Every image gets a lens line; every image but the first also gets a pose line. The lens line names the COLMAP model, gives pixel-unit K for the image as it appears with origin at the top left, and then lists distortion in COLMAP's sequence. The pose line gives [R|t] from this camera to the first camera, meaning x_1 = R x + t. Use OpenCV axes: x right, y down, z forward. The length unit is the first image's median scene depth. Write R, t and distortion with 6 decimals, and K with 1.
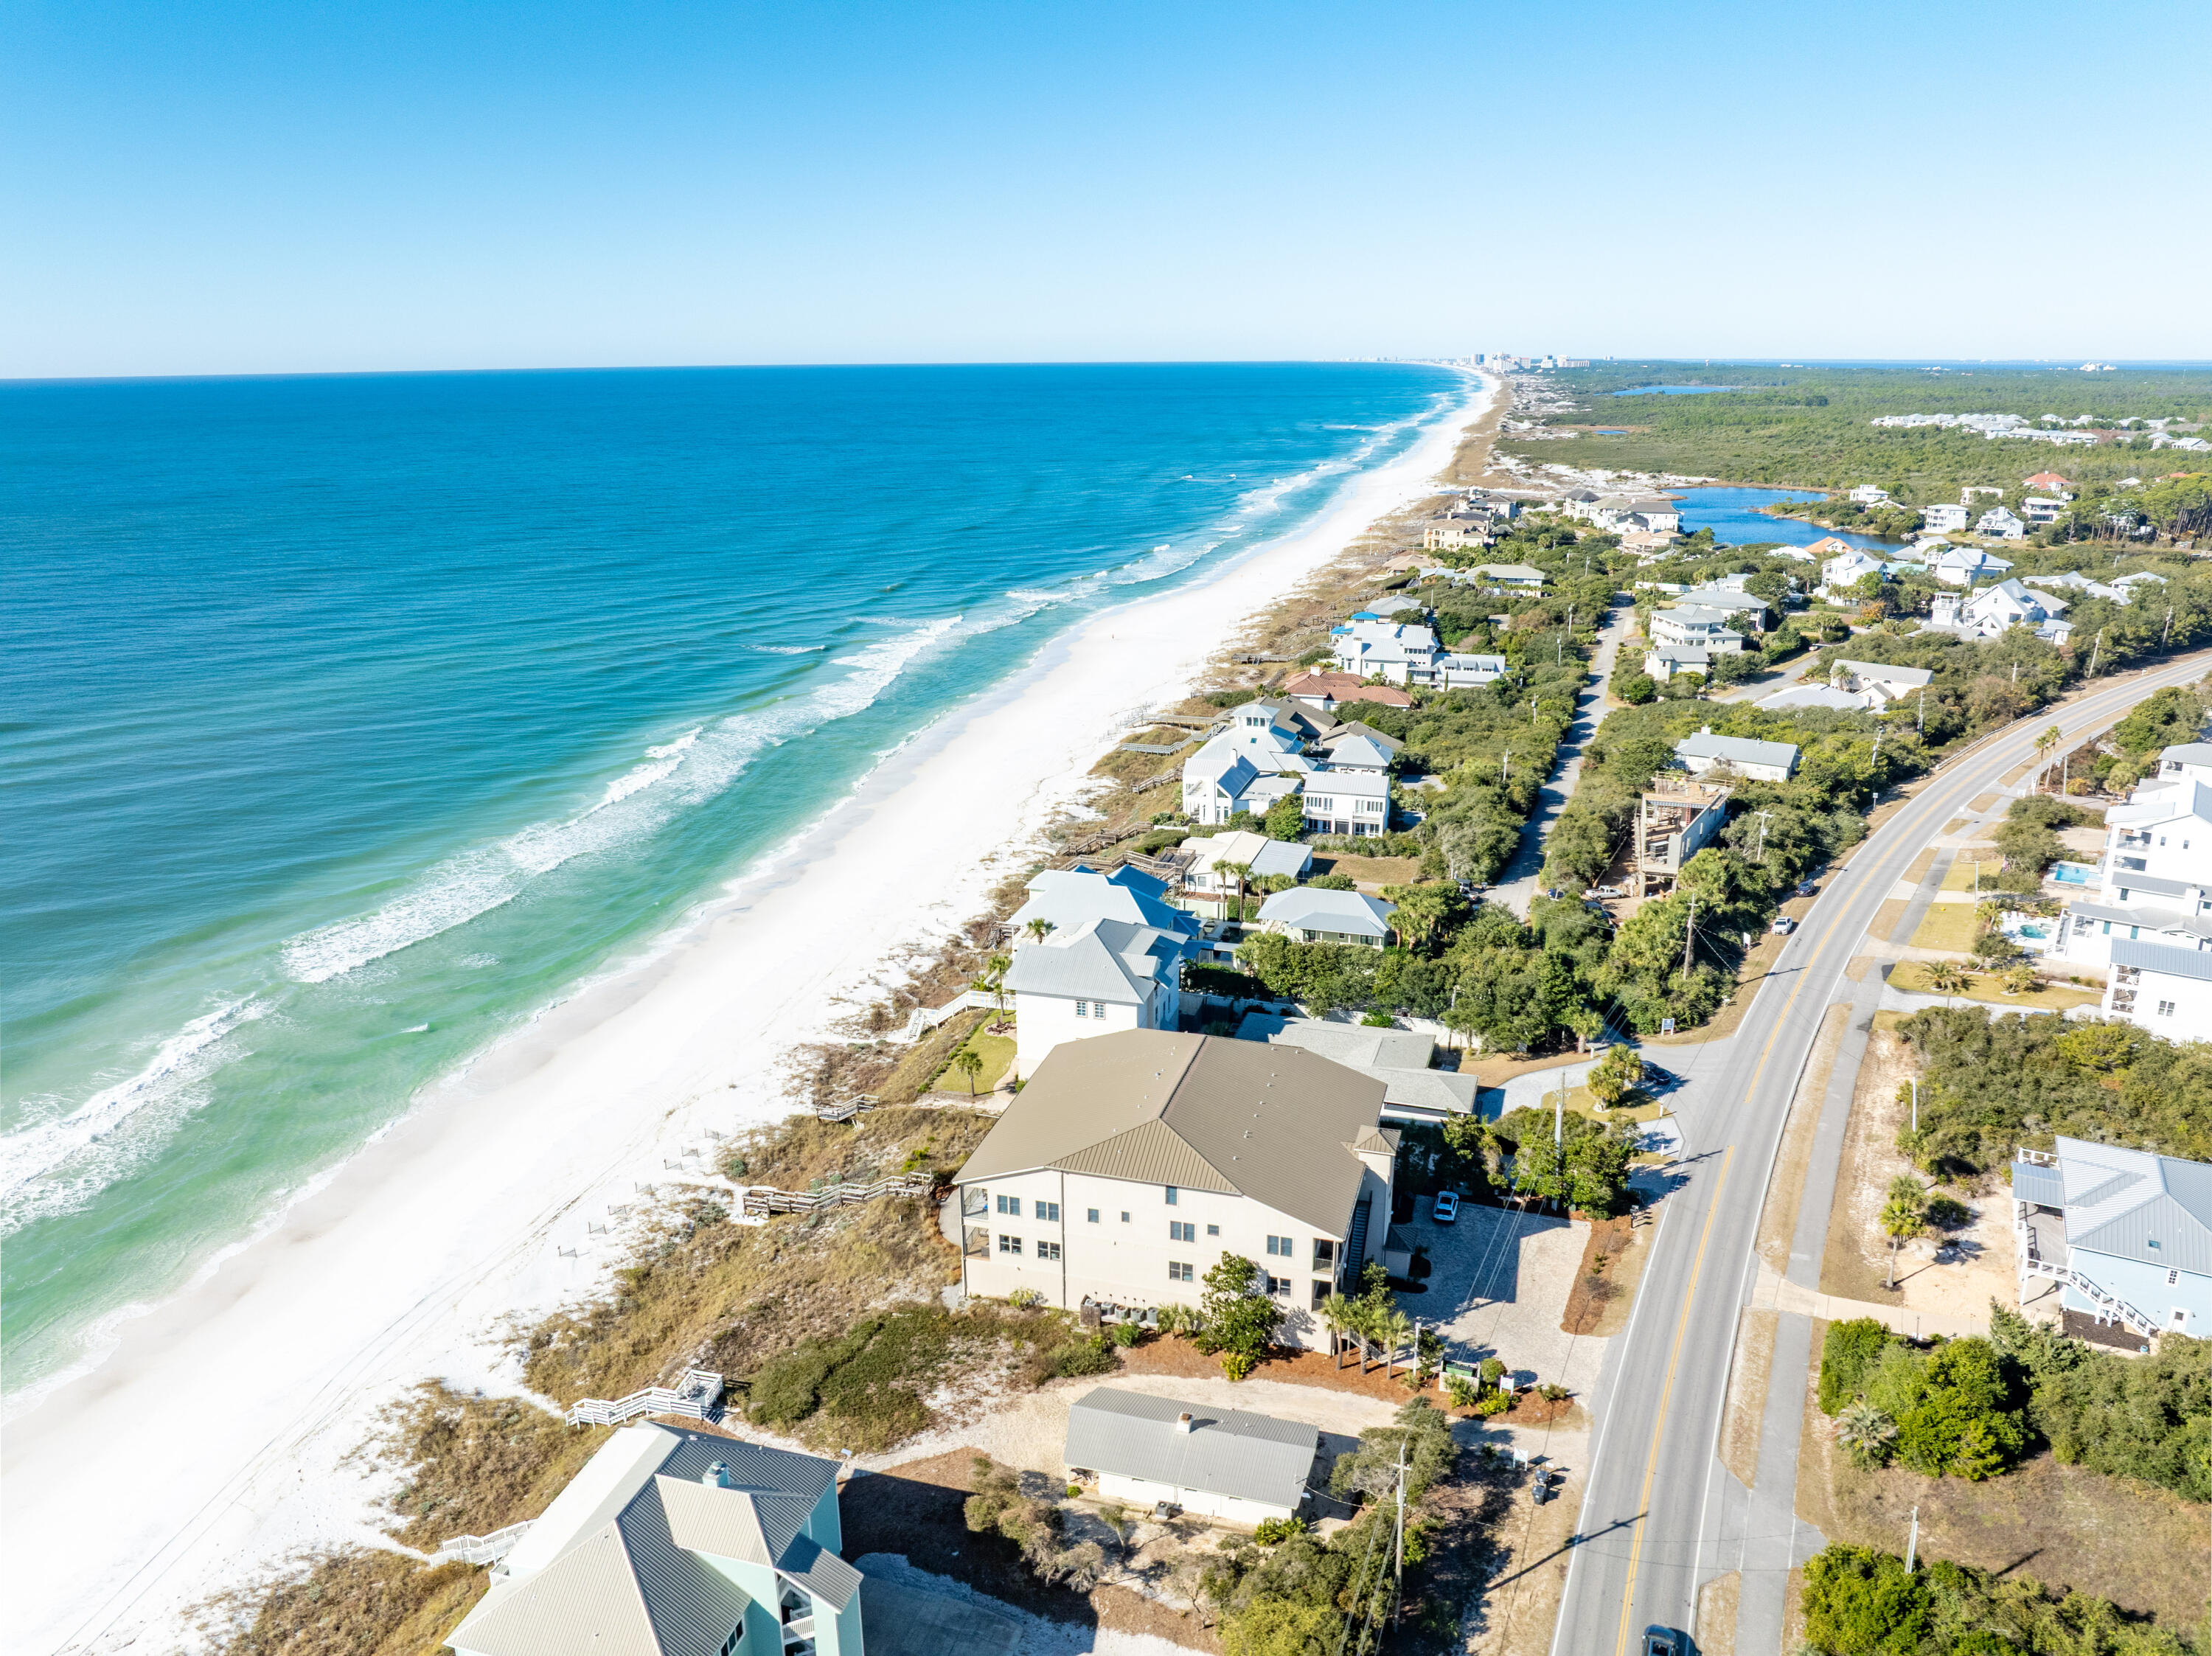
lens RADIAL K [[1528.3, 0, 1106.0], [0, 1528.3, 828.0], [0, 0, 1]] dist [-0.024913, -0.028380]
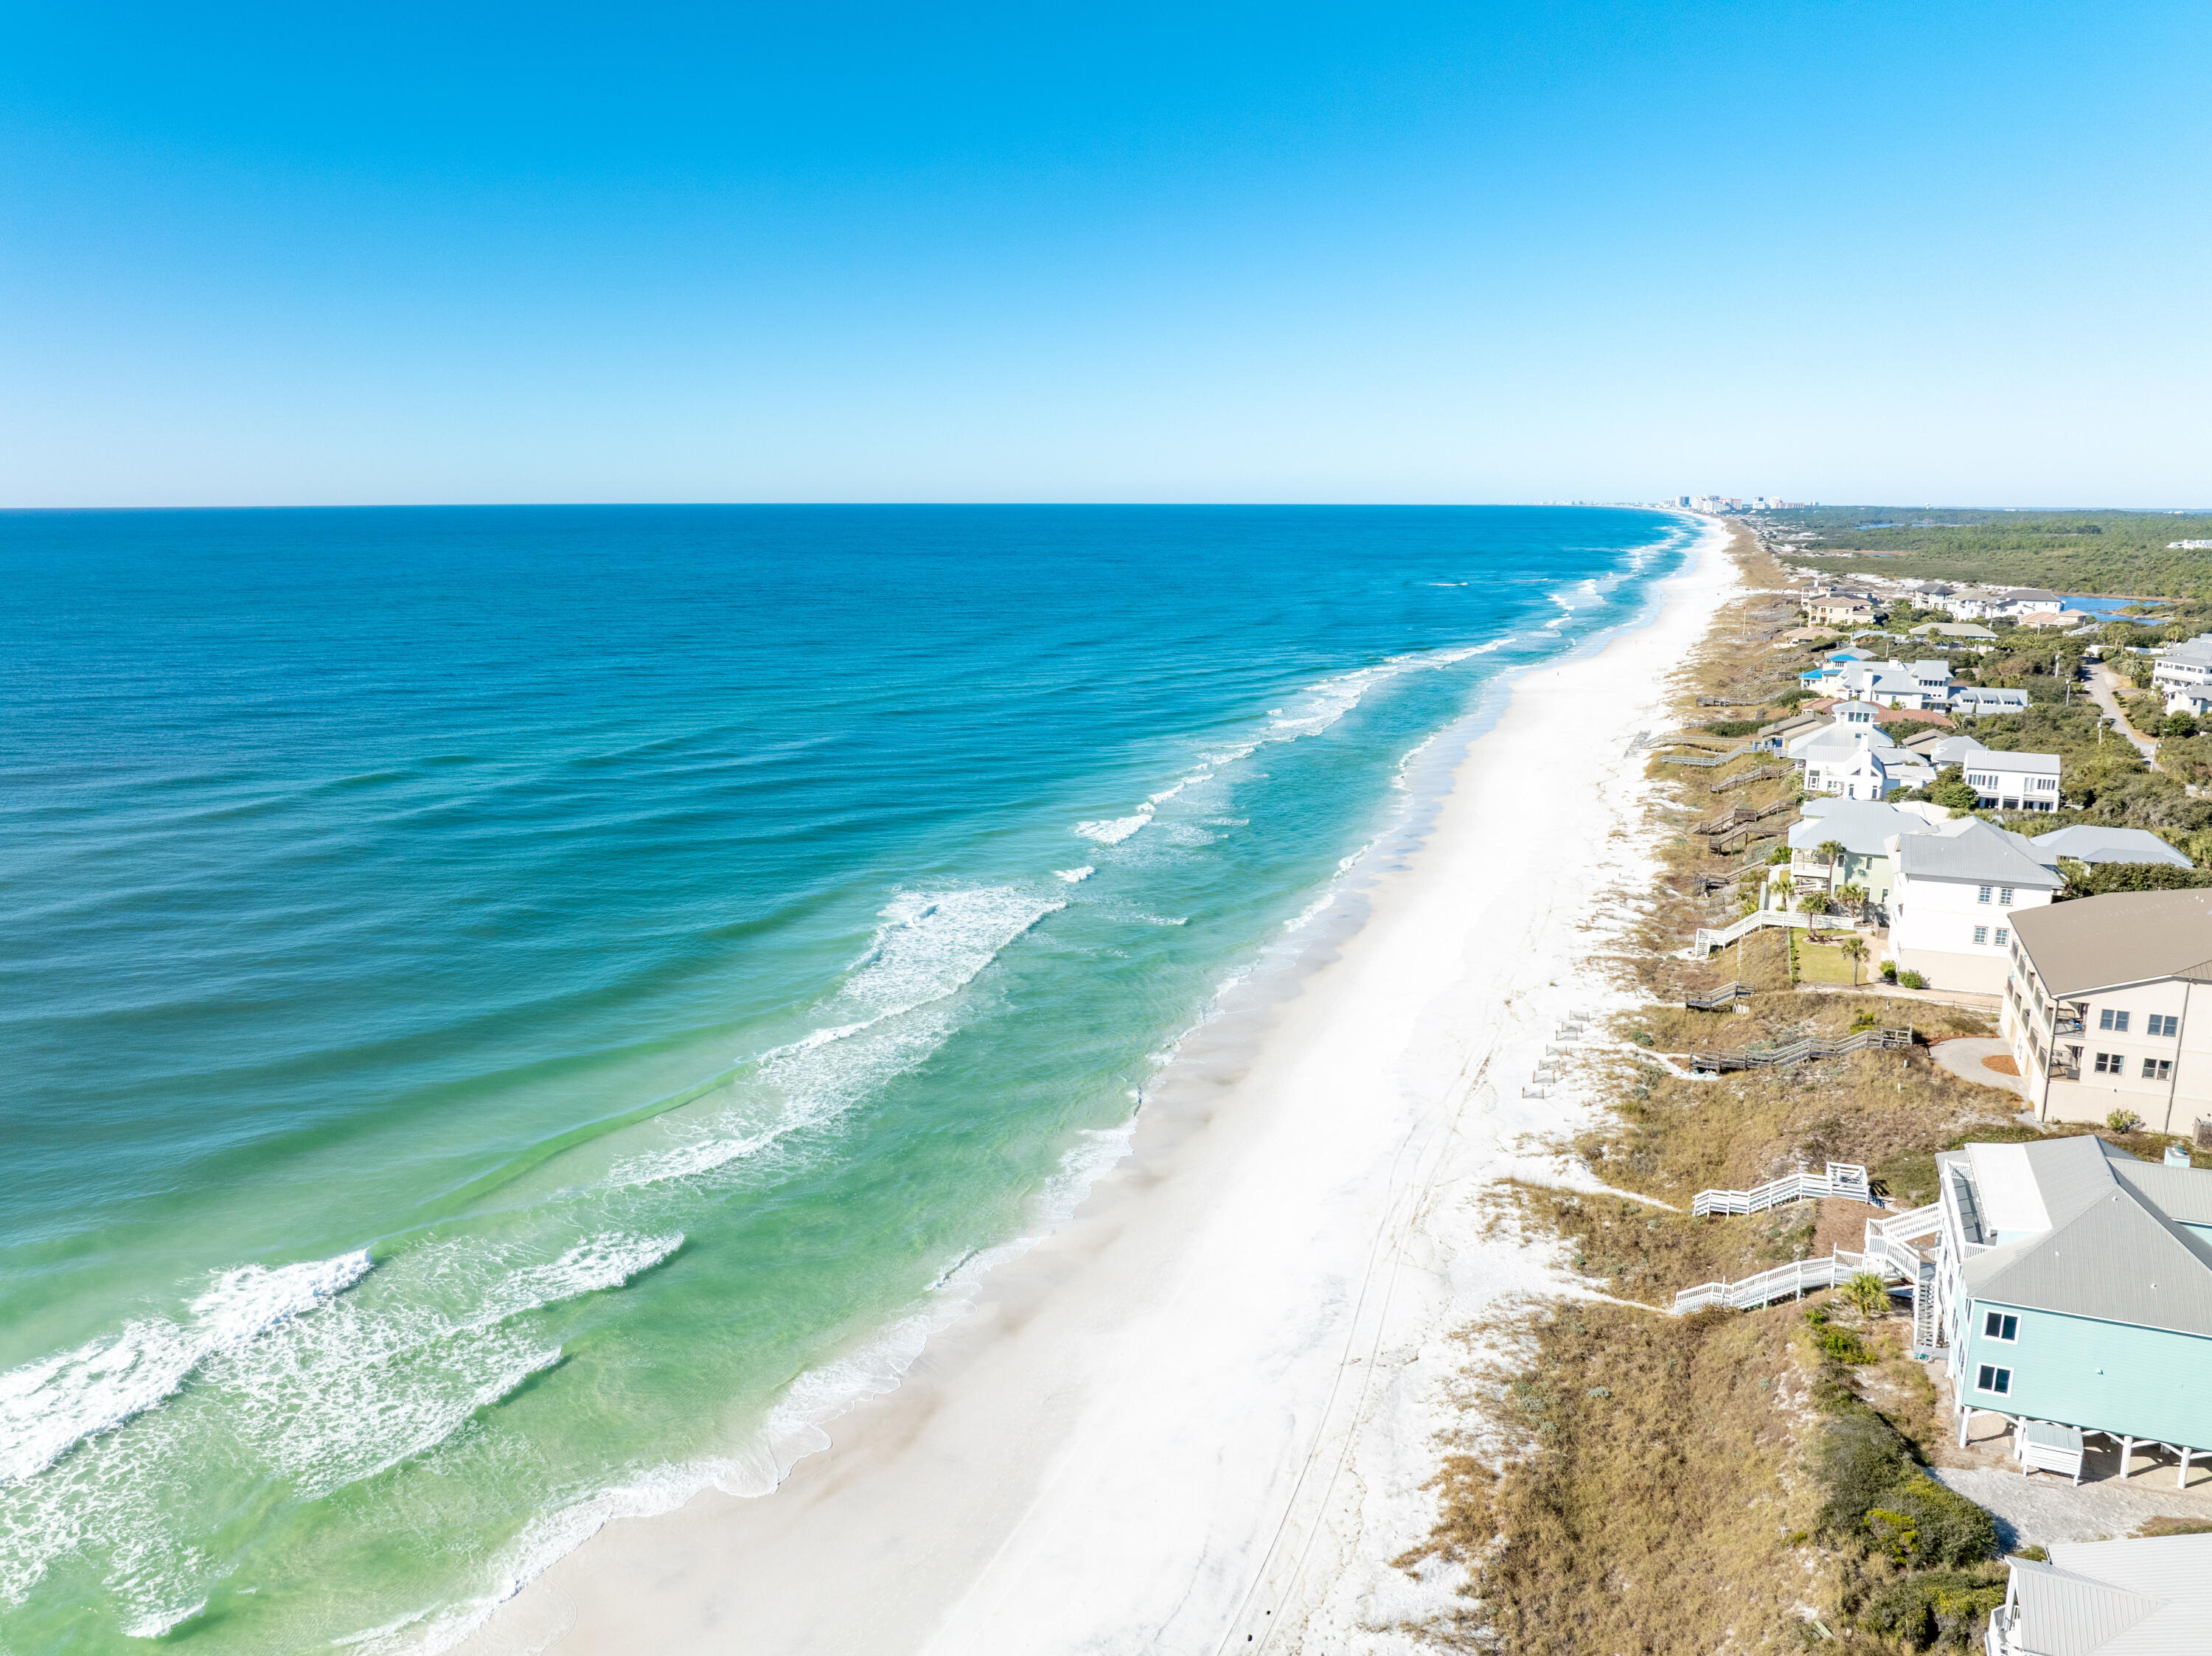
lens RADIAL K [[1528.3, 0, 1106.0], [0, 1528.3, 828.0], [0, 0, 1]] dist [-0.024913, -0.028380]
pose [[0.993219, 0.031098, -0.112020, -0.376565], [-0.040927, 0.995407, -0.086543, 0.146548], [0.108815, 0.090541, 0.989930, -0.020791]]
